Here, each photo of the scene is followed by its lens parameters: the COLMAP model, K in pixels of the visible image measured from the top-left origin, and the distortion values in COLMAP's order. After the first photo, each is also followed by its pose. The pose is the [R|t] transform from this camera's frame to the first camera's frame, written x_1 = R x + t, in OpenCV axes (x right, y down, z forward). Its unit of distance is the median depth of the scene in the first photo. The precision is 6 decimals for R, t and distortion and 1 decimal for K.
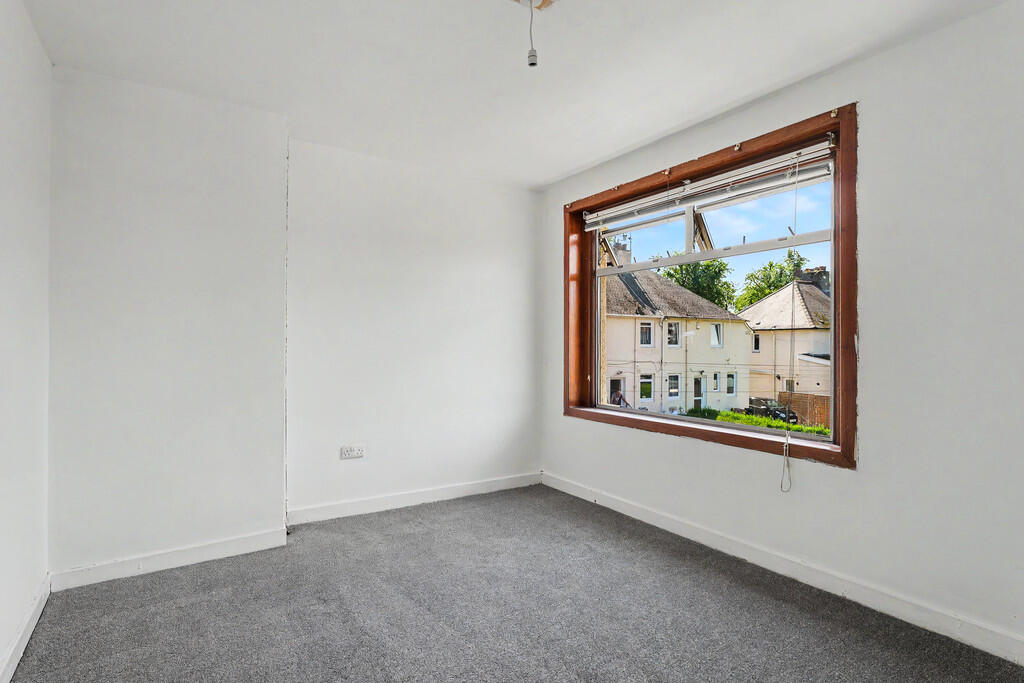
lens RADIAL K [[513.4, 0, 513.9], [0, 513.4, 344.0], [0, 0, 1]] dist [0.003543, 0.001265]
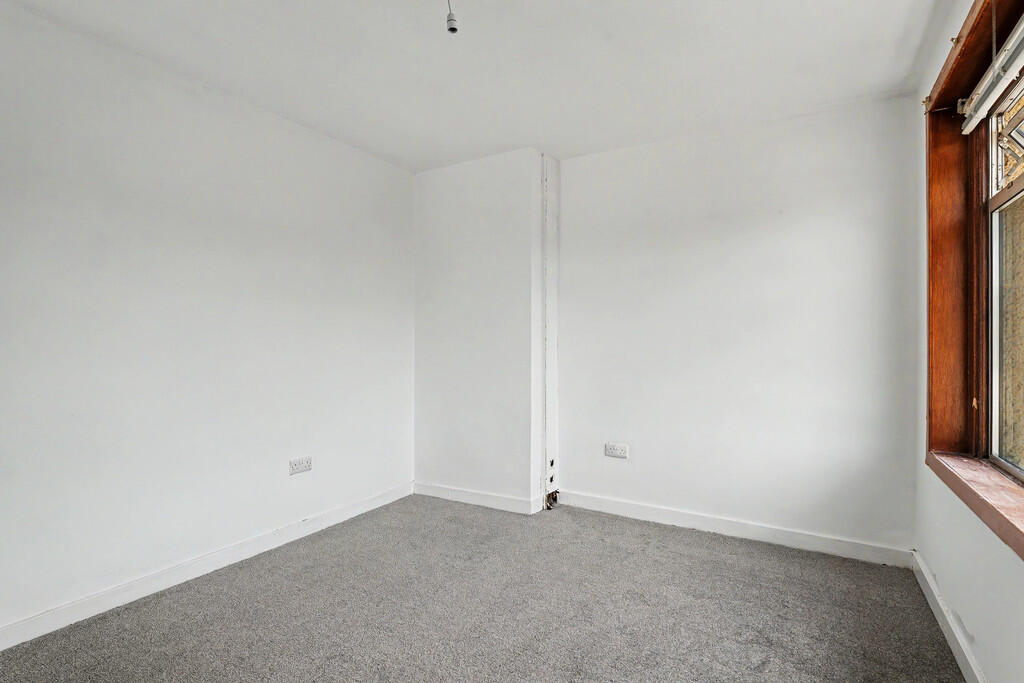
lens RADIAL K [[506.6, 0, 514.1], [0, 506.6, 346.3], [0, 0, 1]] dist [0.002219, 0.000445]
pose [[0.439412, -0.002359, -0.898283, 0.411014], [0.003167, 0.999994, -0.001077, 0.005731], [0.898280, -0.002372, 0.439417, 0.329110]]
